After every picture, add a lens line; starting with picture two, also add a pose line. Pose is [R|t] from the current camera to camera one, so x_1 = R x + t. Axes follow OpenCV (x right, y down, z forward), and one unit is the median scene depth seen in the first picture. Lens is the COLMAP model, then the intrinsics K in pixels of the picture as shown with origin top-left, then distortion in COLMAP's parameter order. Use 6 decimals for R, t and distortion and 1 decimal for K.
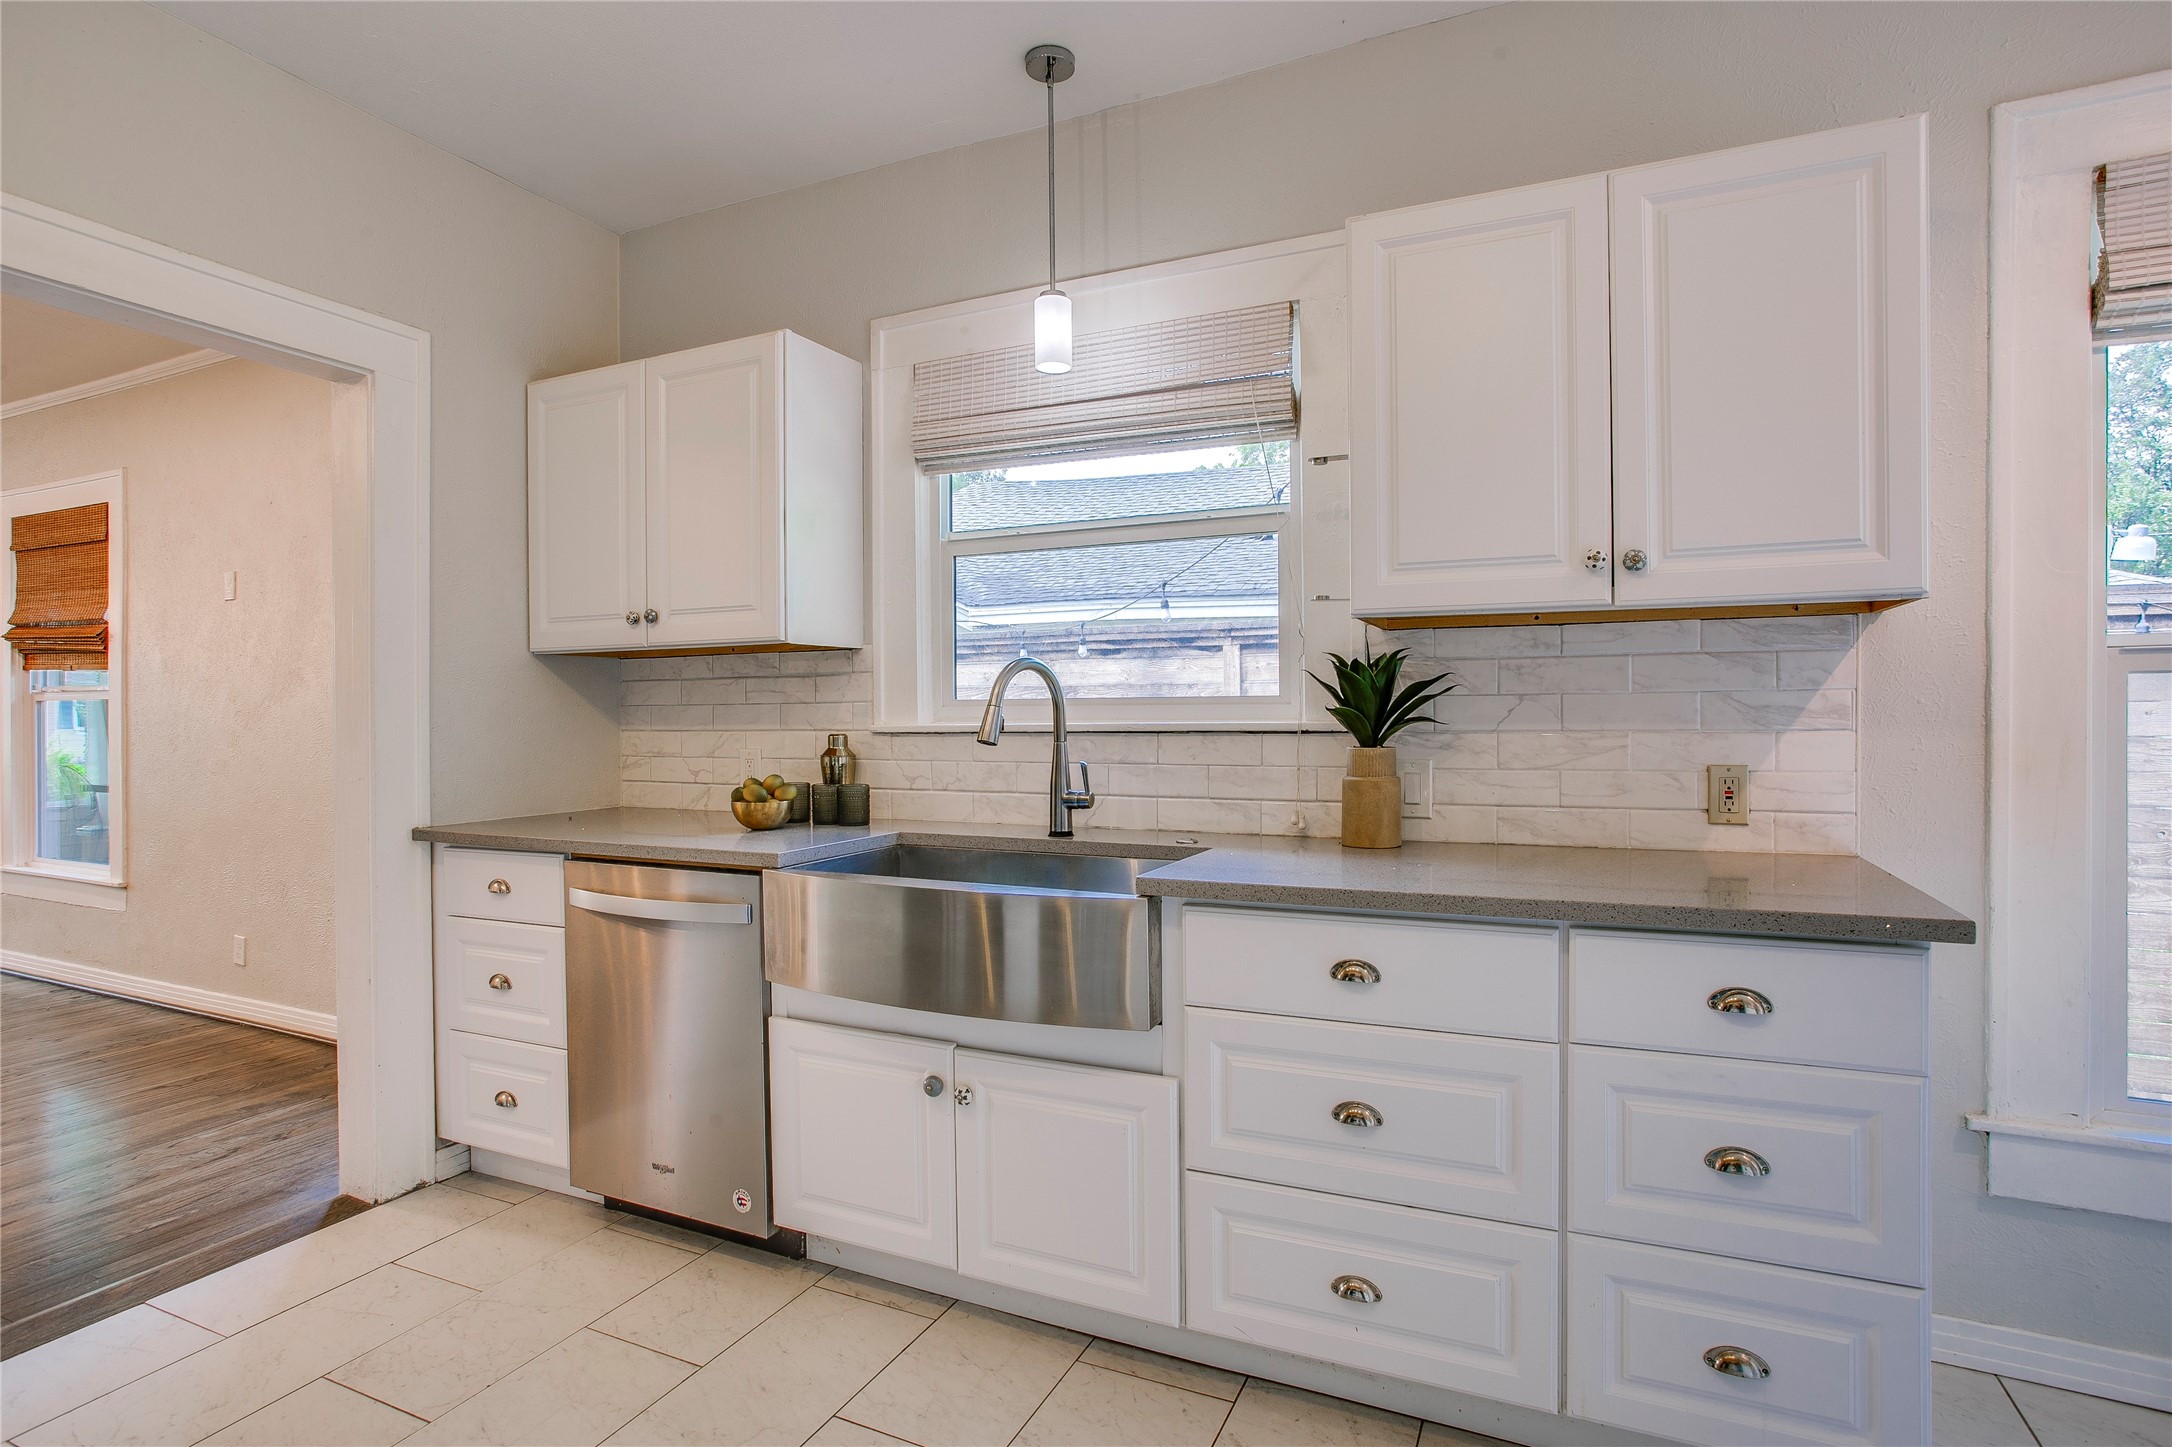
lens RADIAL K [[1079.0, 0, 1084.0], [0, 1079.0, 724.9], [0, 0, 1]] dist [-0.017021, 0.001327]
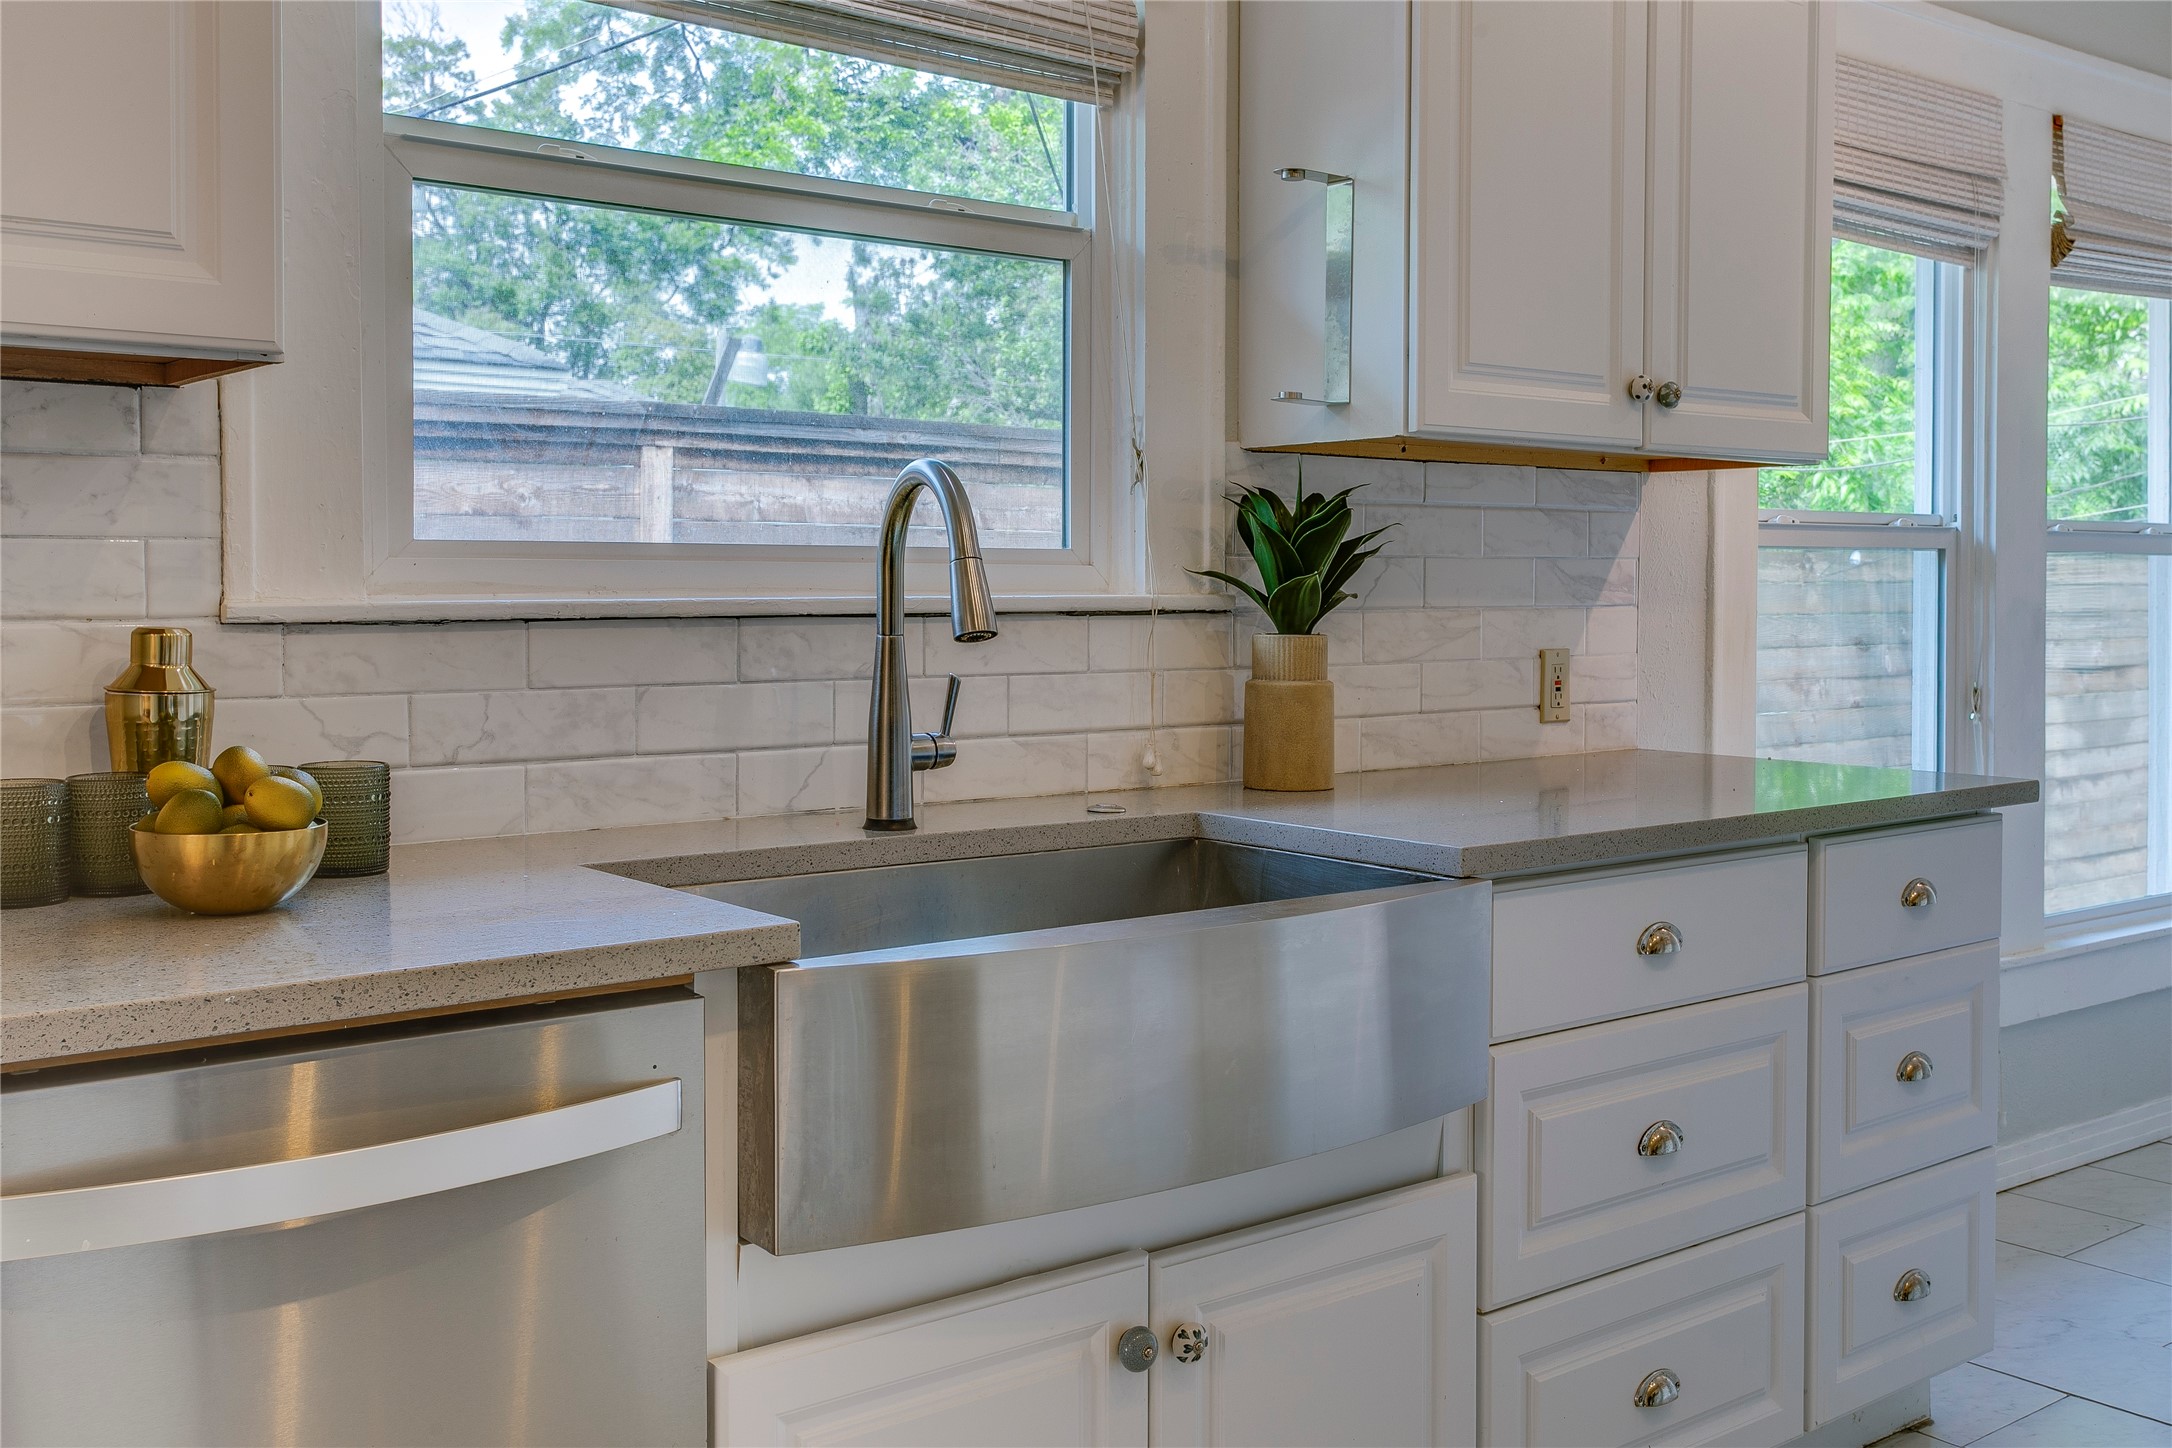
lens RADIAL K [[2119.7, 0, 1090.0], [0, 2119.7, 630.1], [0, 0, 1]] dist [0.035000, 0.000000]
pose [[0.451603, -0.010069, 0.892162, -0.922021], [0.006622, 0.999947, 0.007933, 0.007549], [-0.892195, 0.002325, 0.451645, 0.546295]]
